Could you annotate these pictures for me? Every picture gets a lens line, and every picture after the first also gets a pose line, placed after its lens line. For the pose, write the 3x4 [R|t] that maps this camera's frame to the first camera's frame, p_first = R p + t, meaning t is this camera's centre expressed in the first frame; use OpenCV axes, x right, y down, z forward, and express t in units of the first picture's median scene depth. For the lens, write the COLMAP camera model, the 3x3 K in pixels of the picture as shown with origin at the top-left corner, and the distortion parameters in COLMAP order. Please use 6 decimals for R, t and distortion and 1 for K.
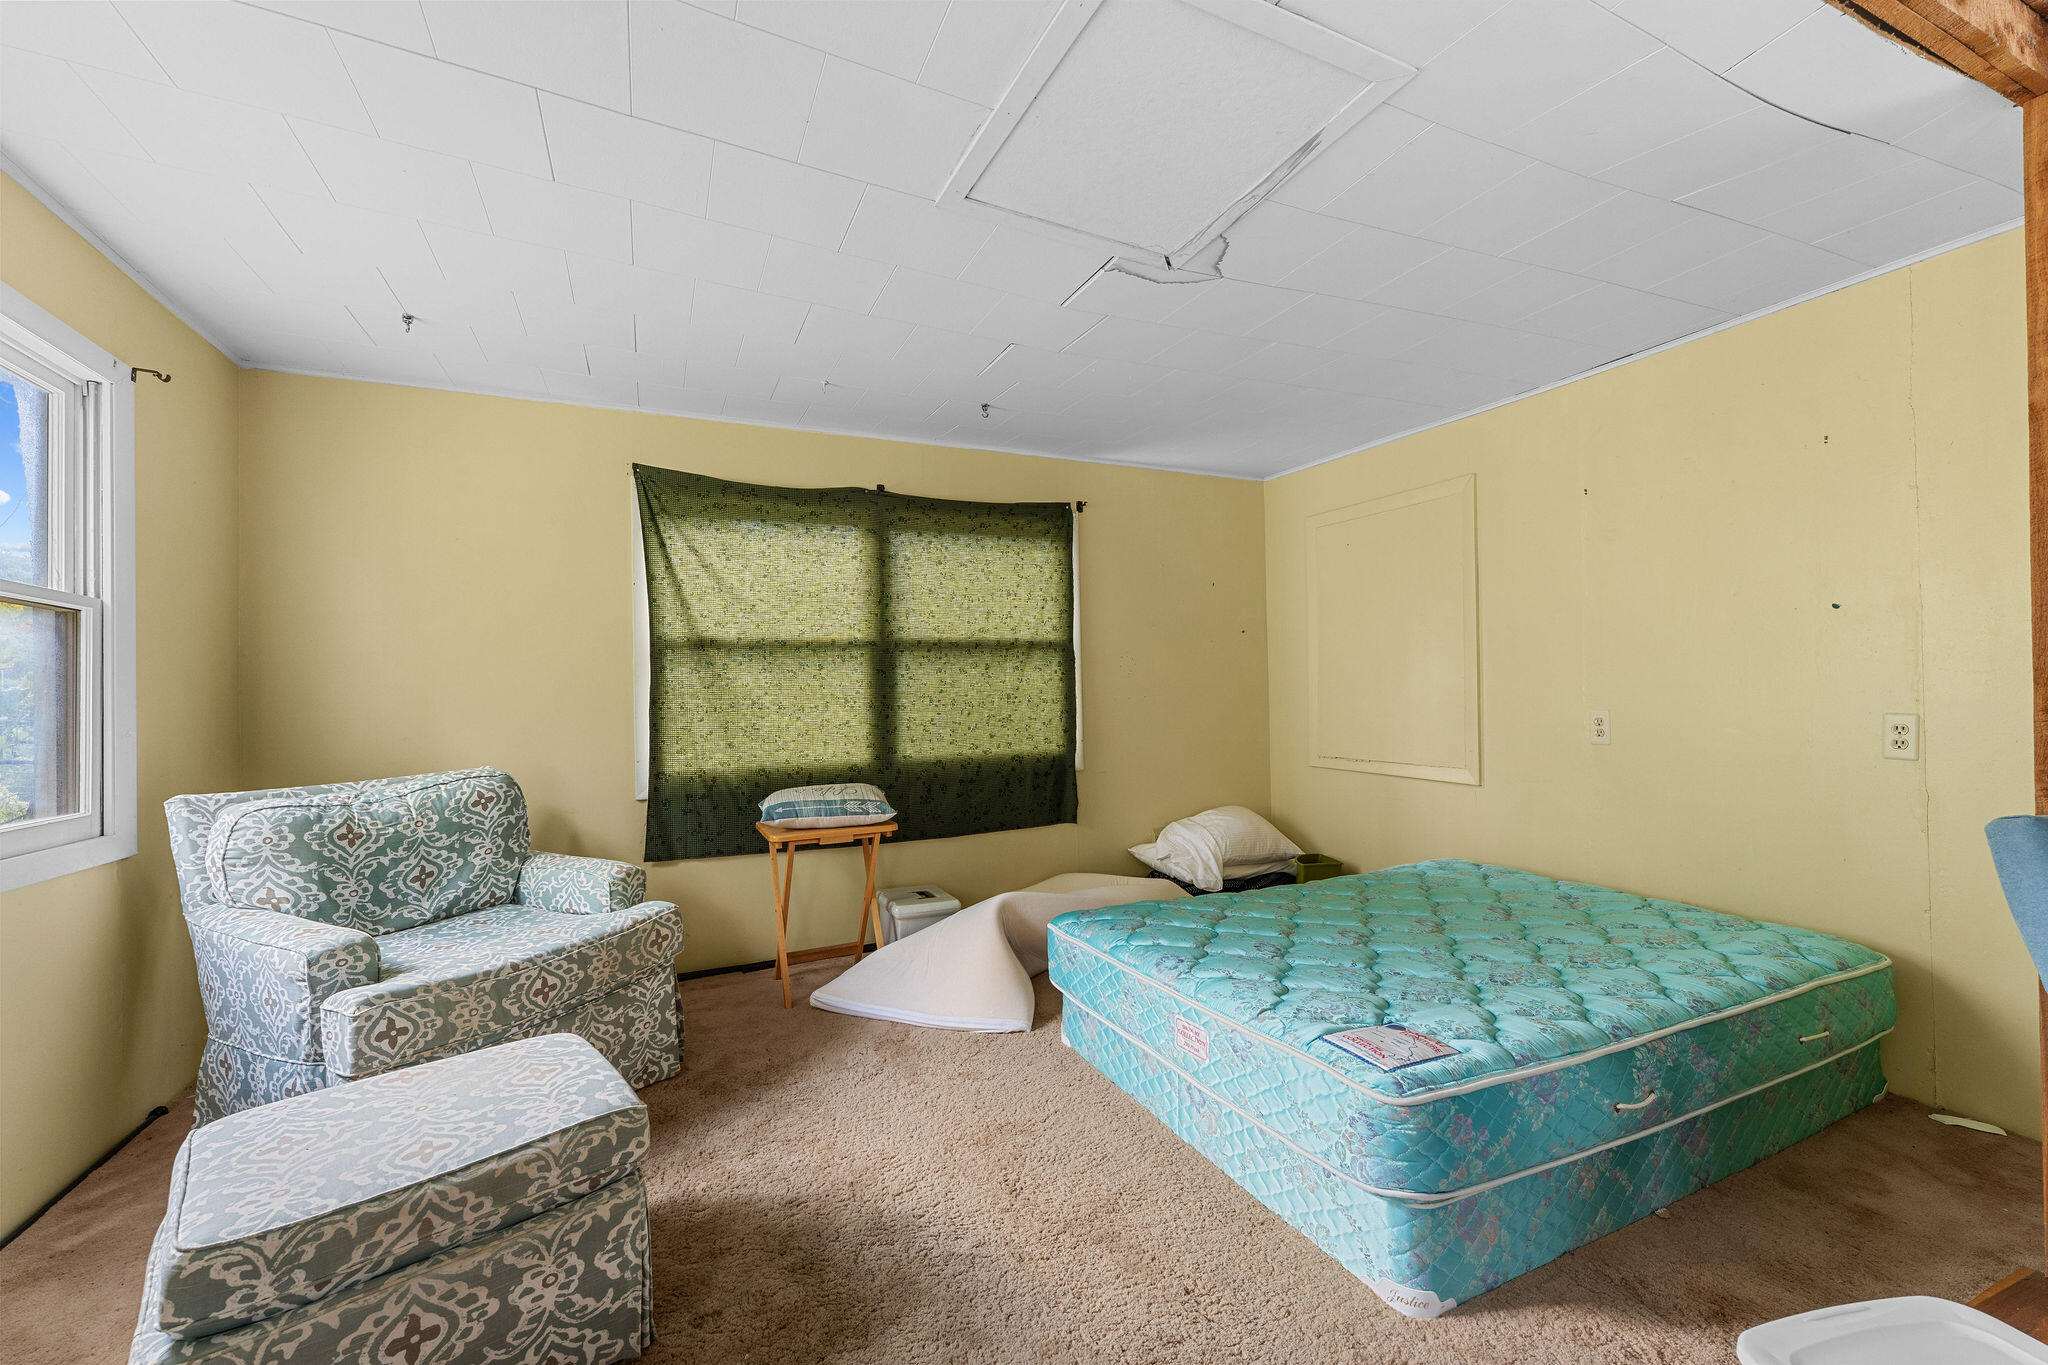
lens RADIAL K [[813.5, 0, 1016.1], [0, 813.5, 687.7], [0, 0, 1]] dist [-0.003064, 0.000502]
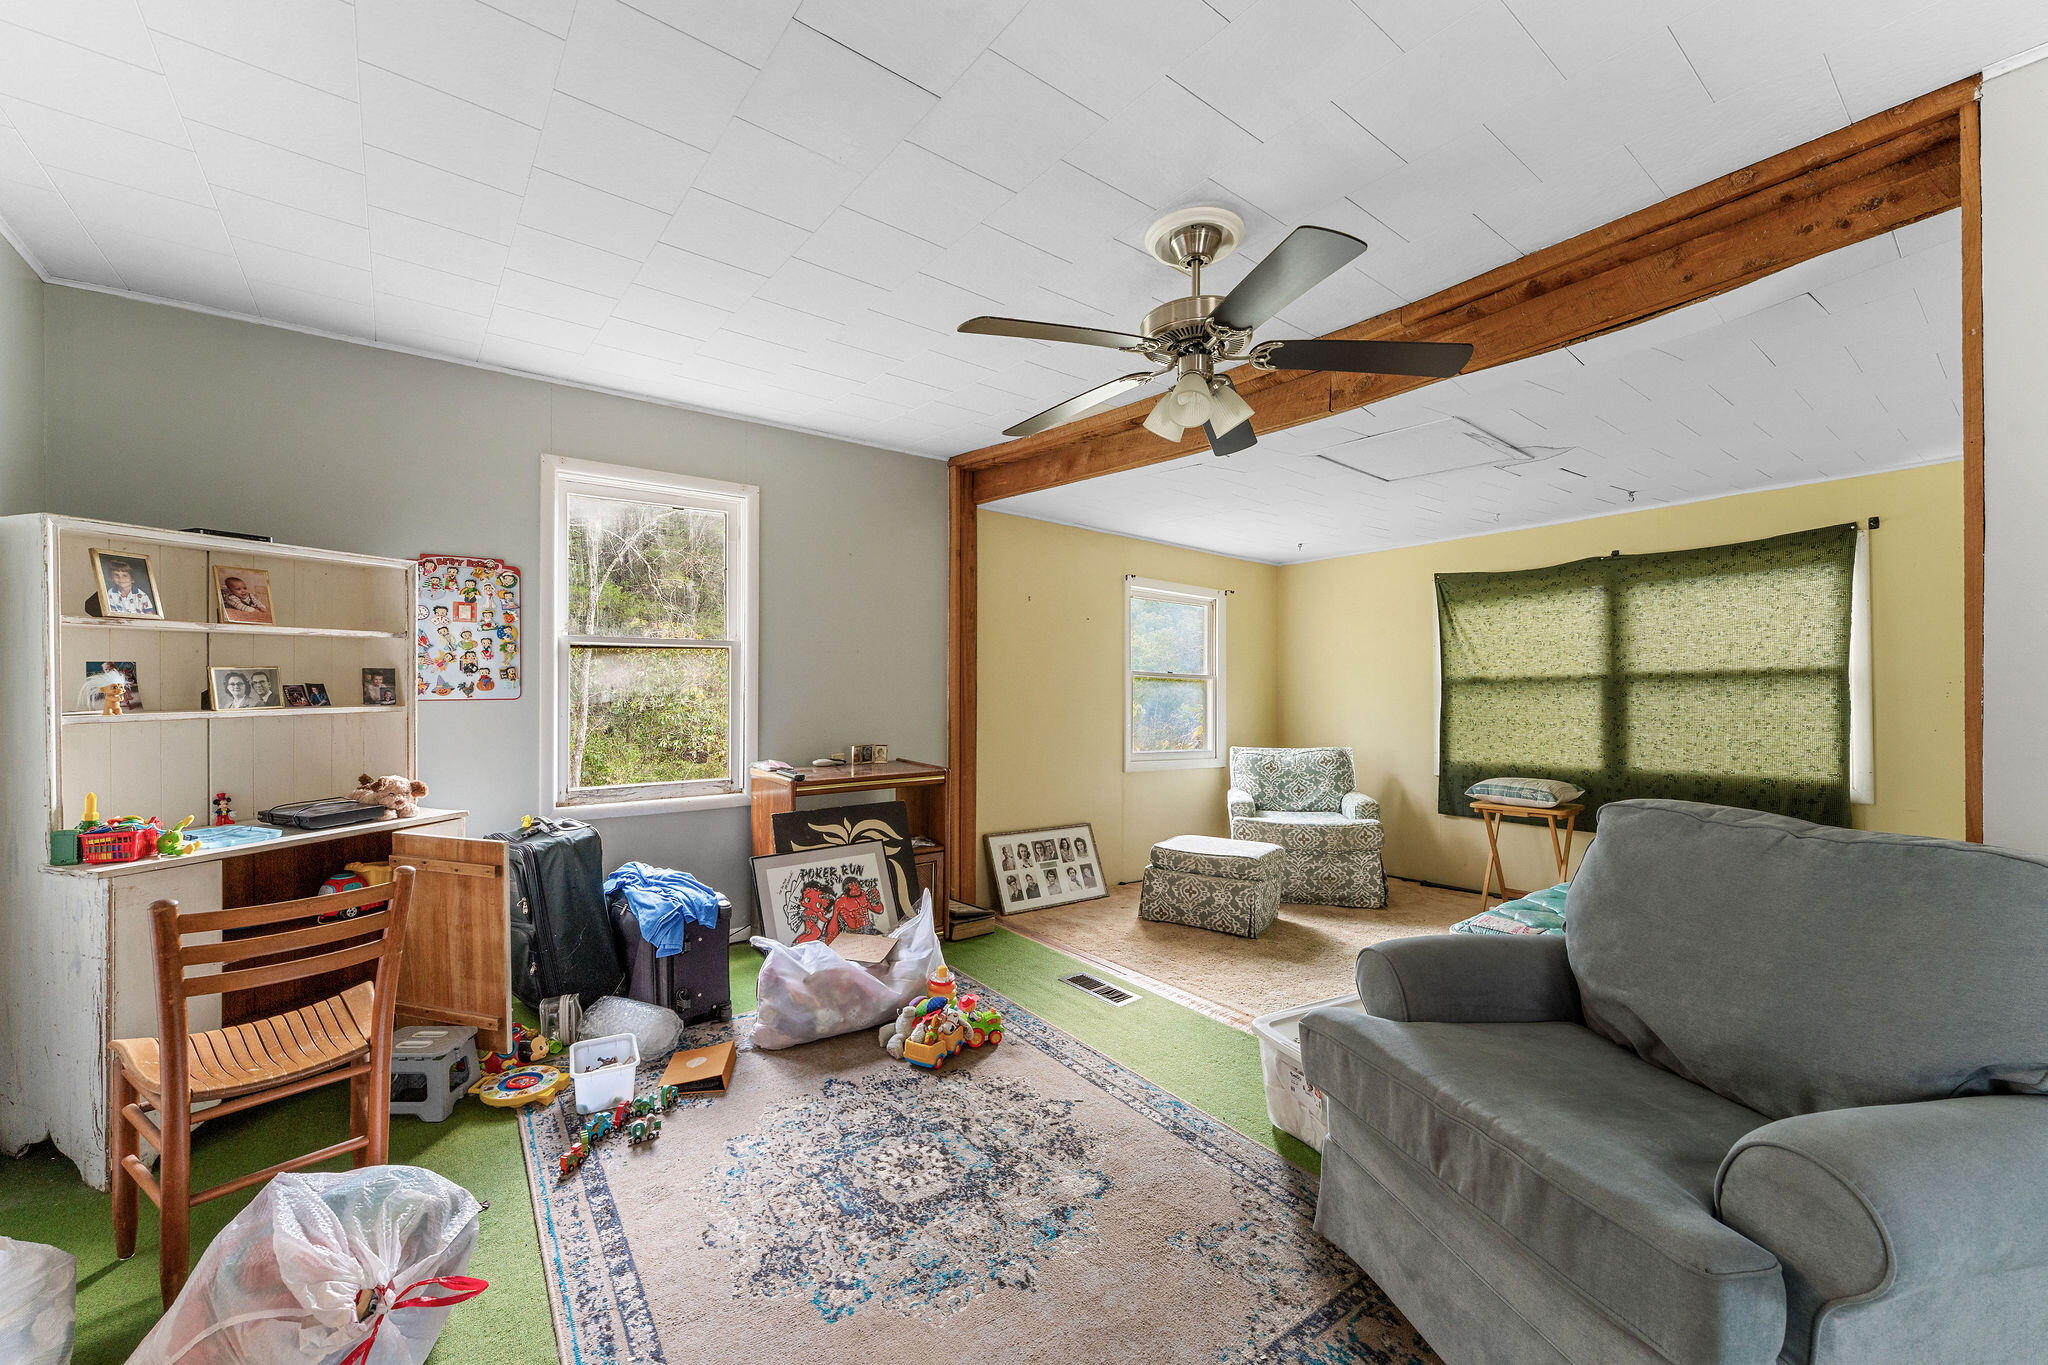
lens RADIAL K [[813.5, 0, 1025.7], [0, 813.5, 691.7], [0, 0, 1]] dist [-0.003064, 0.000502]
pose [[0.240223, 0.001708, -0.970716, 0.877300], [-0.001340, 0.999998, 0.001428, -0.032922], [0.970717, 0.000957, 0.240225, -0.200508]]
